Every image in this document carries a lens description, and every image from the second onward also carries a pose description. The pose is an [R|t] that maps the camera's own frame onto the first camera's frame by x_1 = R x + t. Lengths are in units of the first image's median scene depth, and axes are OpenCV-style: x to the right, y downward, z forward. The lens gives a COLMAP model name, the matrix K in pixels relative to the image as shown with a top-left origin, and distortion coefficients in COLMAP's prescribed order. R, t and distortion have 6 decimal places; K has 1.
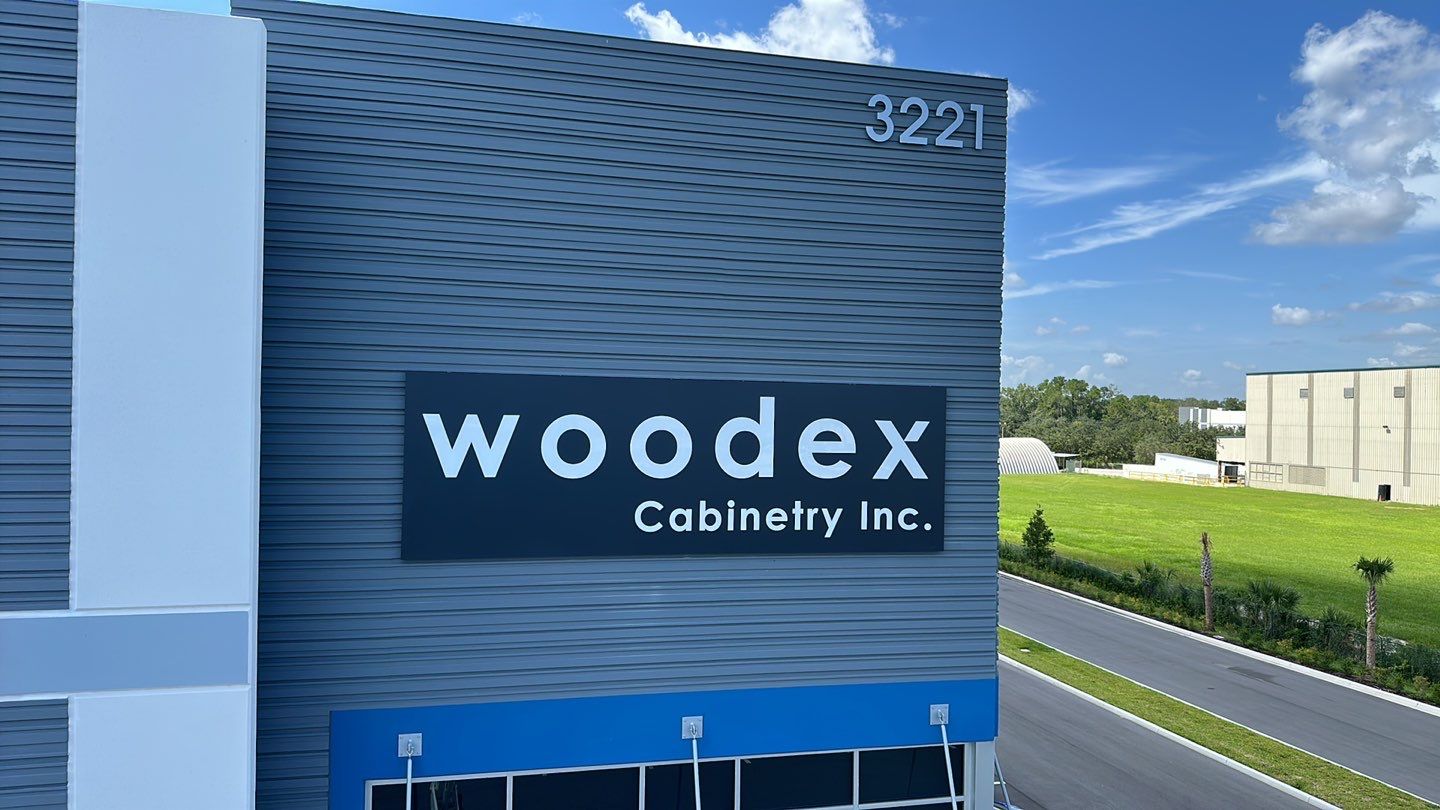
lens RADIAL K [[966.3, 0, 720.0], [0, 966.3, 410.2], [0, 0, 1]] dist [0.138054, -0.203826]
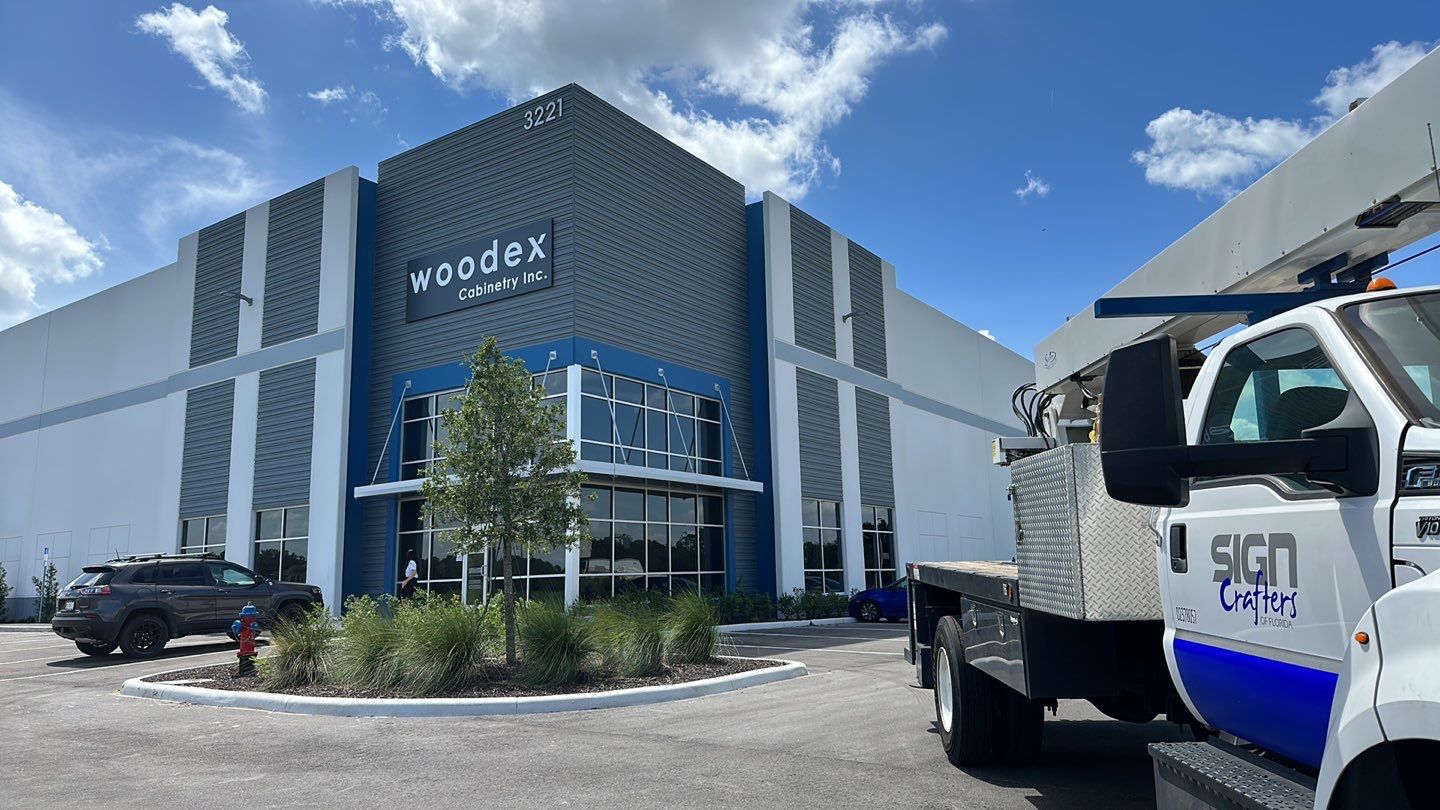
lens RADIAL K [[960.9, 0, 724.7], [0, 960.9, 413.8], [0, 0, 1]] dist [0.080129, -0.110136]
pose [[0.665100, -0.161345, -0.729116, 2.137264], [0.038135, 0.982444, -0.182617, 0.883318], [0.745780, 0.093654, 0.659576, -0.165706]]
